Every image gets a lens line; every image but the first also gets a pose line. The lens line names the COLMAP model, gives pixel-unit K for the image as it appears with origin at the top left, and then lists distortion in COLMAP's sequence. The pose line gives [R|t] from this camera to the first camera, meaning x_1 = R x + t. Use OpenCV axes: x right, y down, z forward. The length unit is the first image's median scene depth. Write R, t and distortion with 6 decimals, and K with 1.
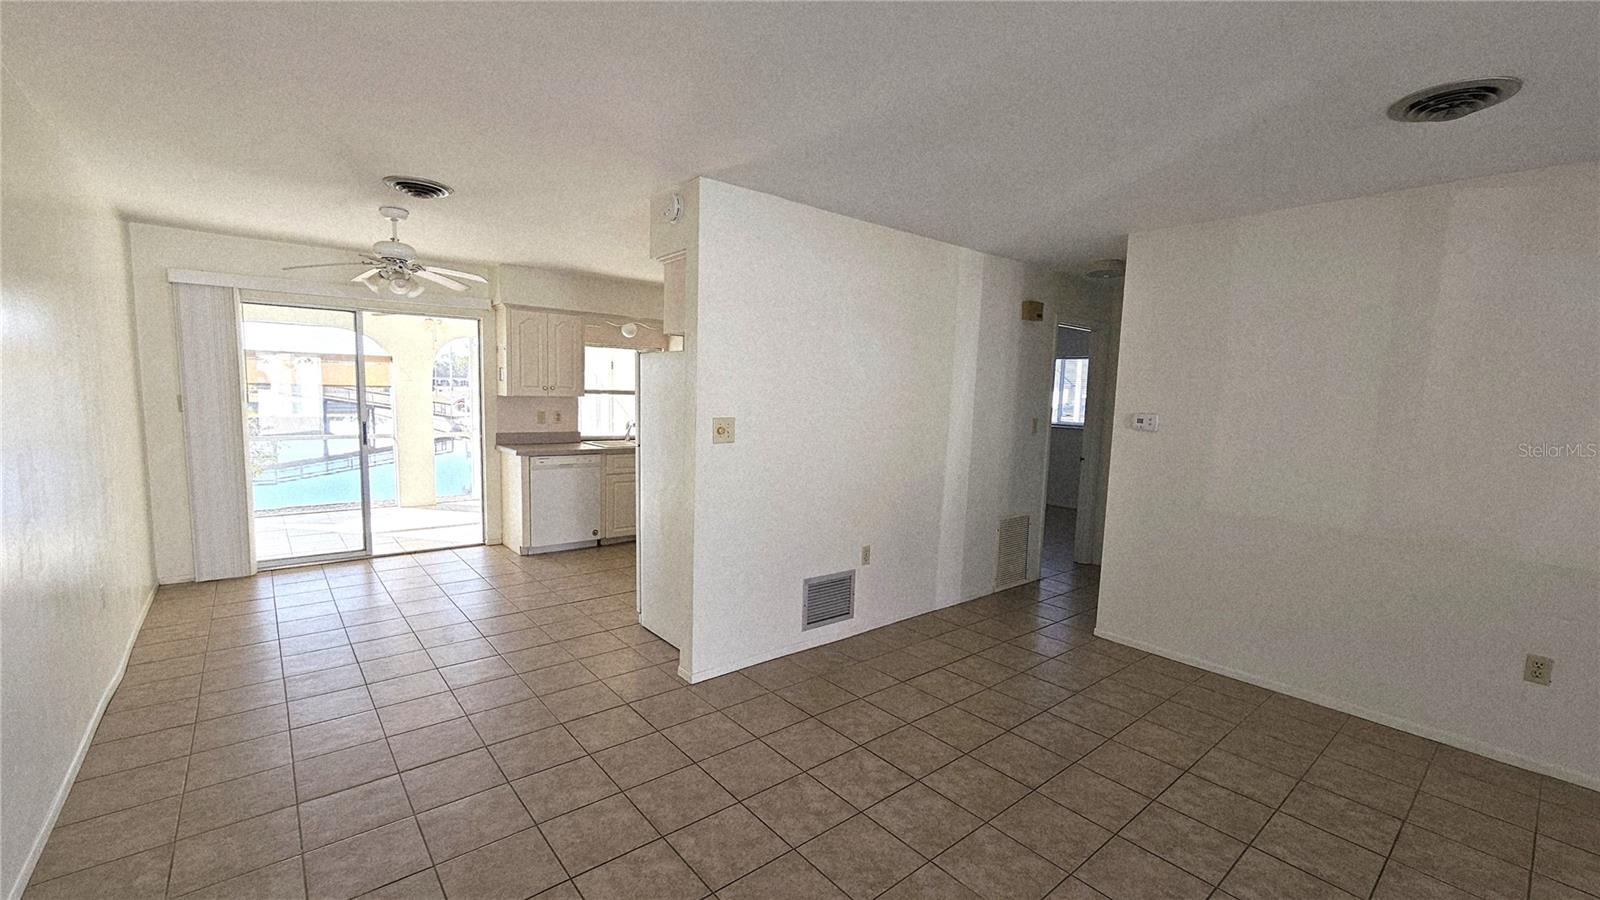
lens RADIAL K [[654.2, 0, 798.9], [0, 654.2, 457.8], [0, 0, 1]] dist [-0.003578, 0.001177]
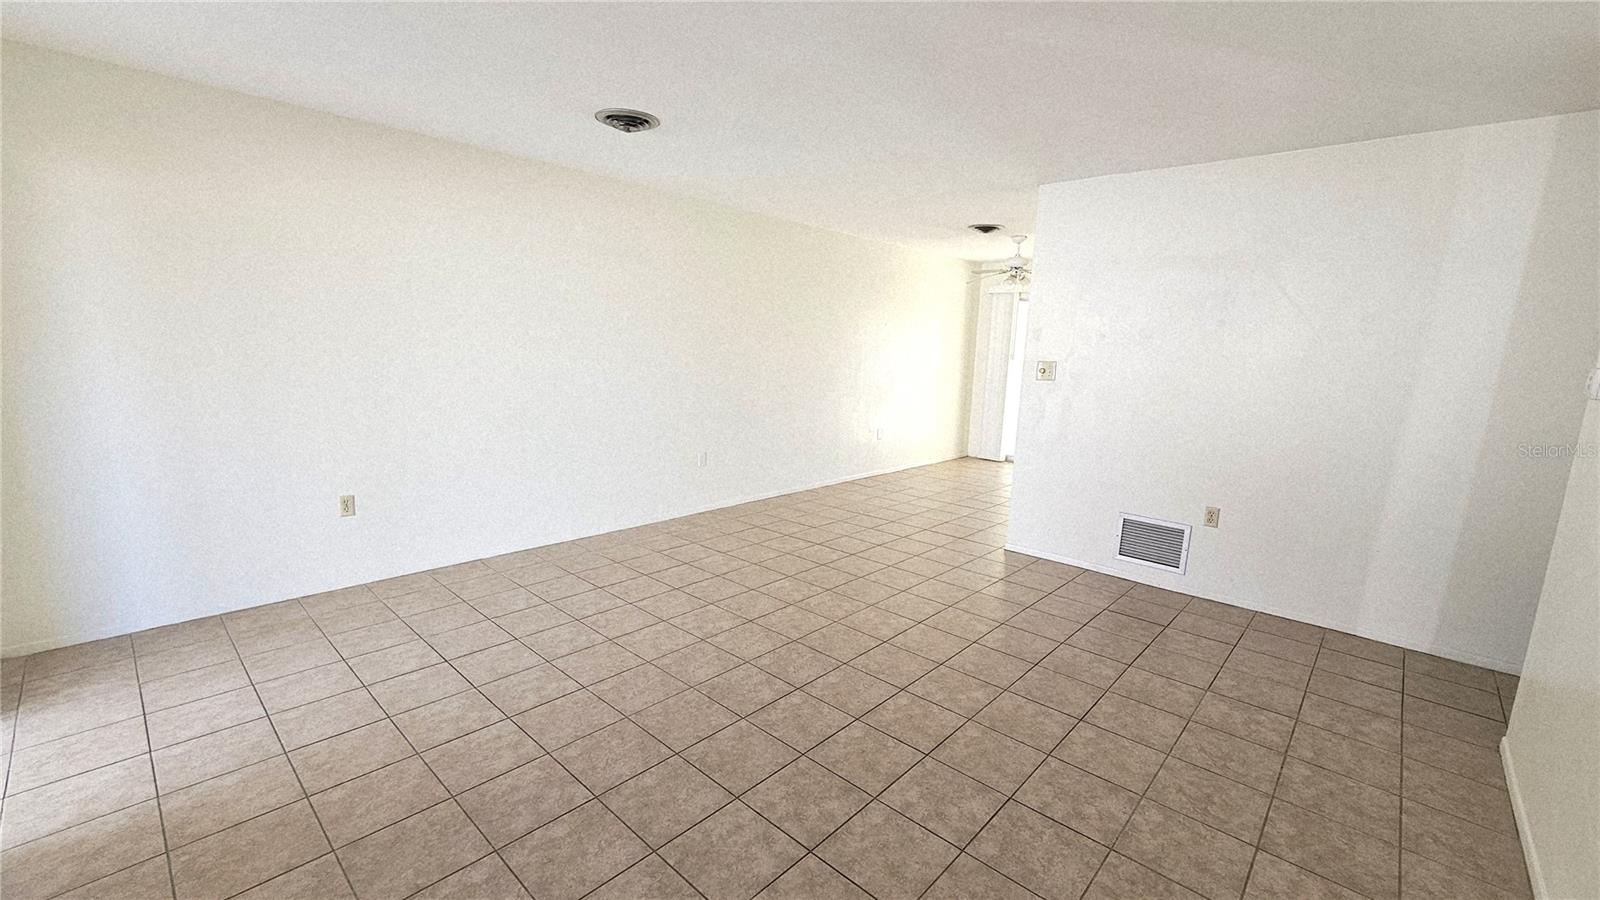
lens RADIAL K [[654.2, 0, 797.4], [0, 654.2, 456.4], [0, 0, 1]] dist [-0.003578, 0.001177]
pose [[0.126568, 0.142451, -0.981676, 0.800308], [-0.127607, 0.983750, 0.126300, 0.017909], [0.983716, 0.109283, 0.142689, 0.231188]]
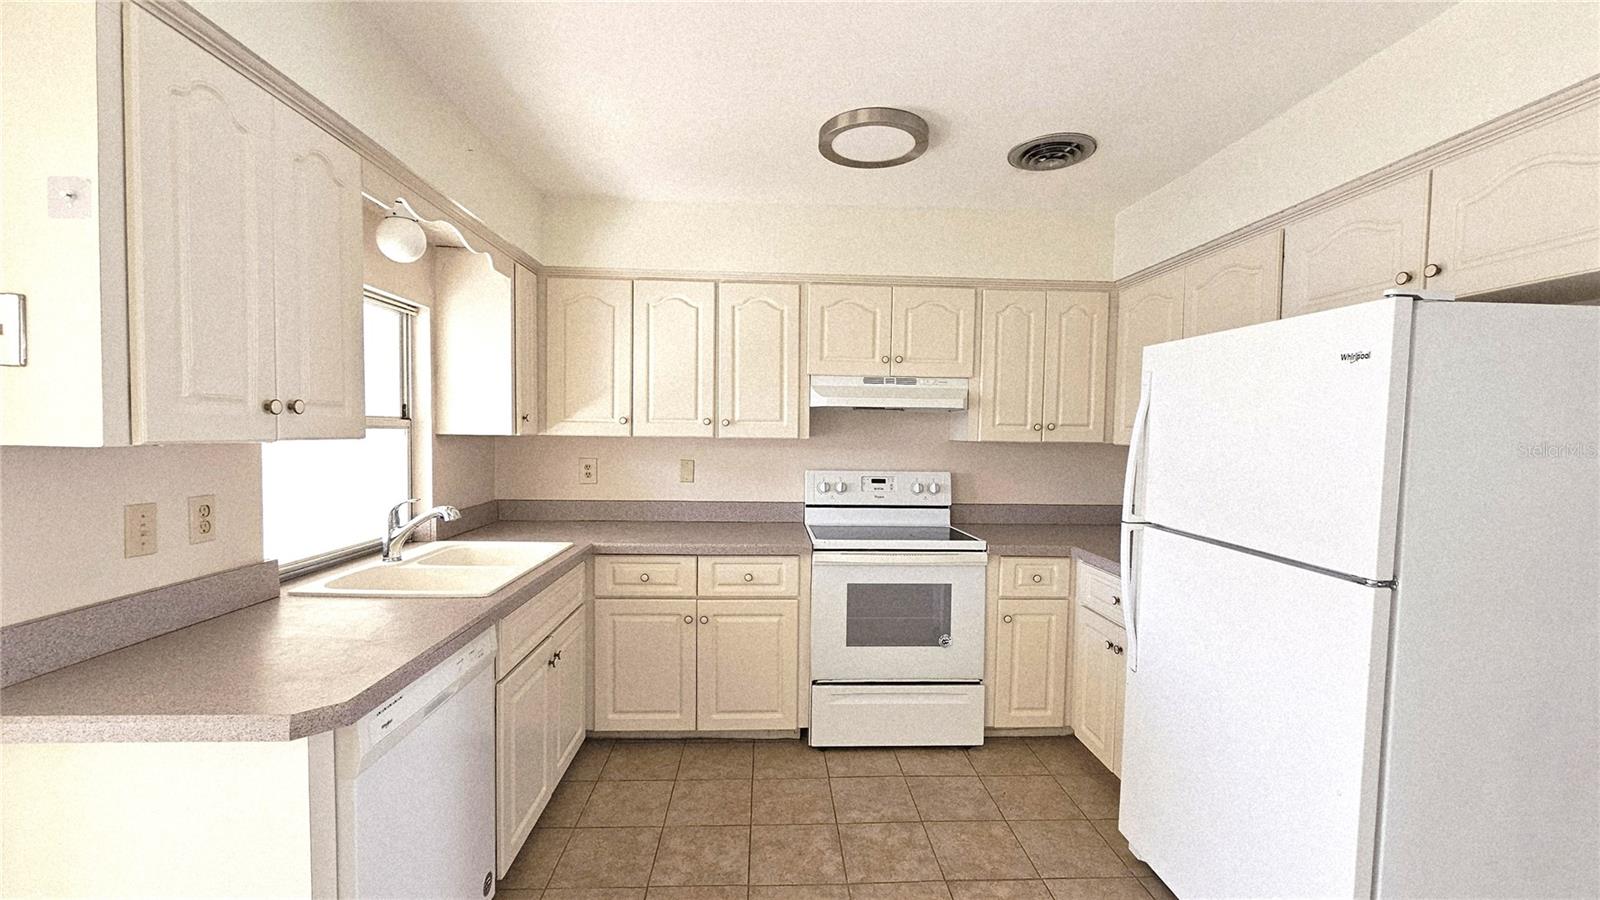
lens RADIAL K [[654.2, 0, 801.5], [0, 654.2, 460.7], [0, 0, 1]] dist [-0.003578, 0.001177]
pose [[0.606607, -0.059418, 0.792778, -0.567093], [0.082150, 0.996550, 0.011832, -0.090969], [-0.790746, 0.057949, 0.609396, 0.865608]]
